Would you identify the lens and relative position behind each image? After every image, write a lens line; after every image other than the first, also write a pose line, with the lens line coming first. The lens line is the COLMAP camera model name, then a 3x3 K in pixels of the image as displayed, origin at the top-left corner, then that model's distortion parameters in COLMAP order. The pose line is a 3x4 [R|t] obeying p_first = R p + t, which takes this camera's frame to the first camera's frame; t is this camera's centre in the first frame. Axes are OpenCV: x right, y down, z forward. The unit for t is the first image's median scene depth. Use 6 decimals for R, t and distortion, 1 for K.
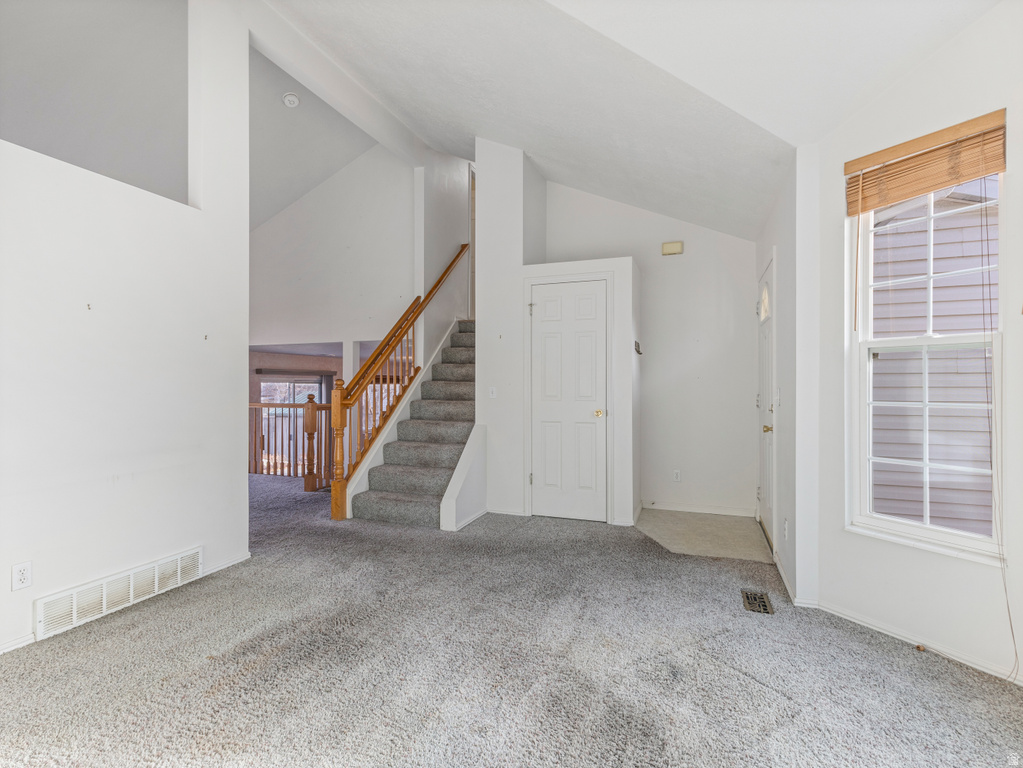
lens RADIAL K [[498.6, 0, 510.8], [0, 498.6, 386.4], [0, 0, 1]] dist [0.004582, 0.000712]
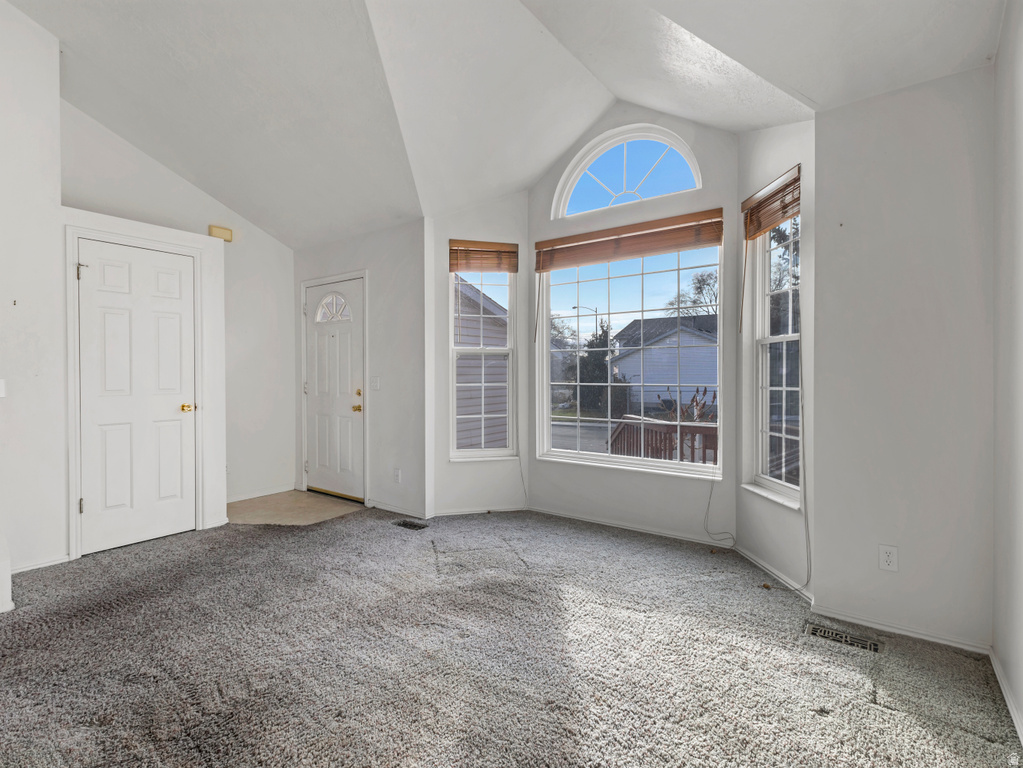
lens RADIAL K [[509.1, 0, 516.0], [0, 509.1, 380.7], [0, 0, 1]] dist [0.009277, 0.000695]
pose [[0.271109, -0.017608, 0.962388, -0.690165], [0.009417, 0.999833, 0.015640, -0.003311], [-0.962503, 0.004822, 0.271229, 0.259265]]
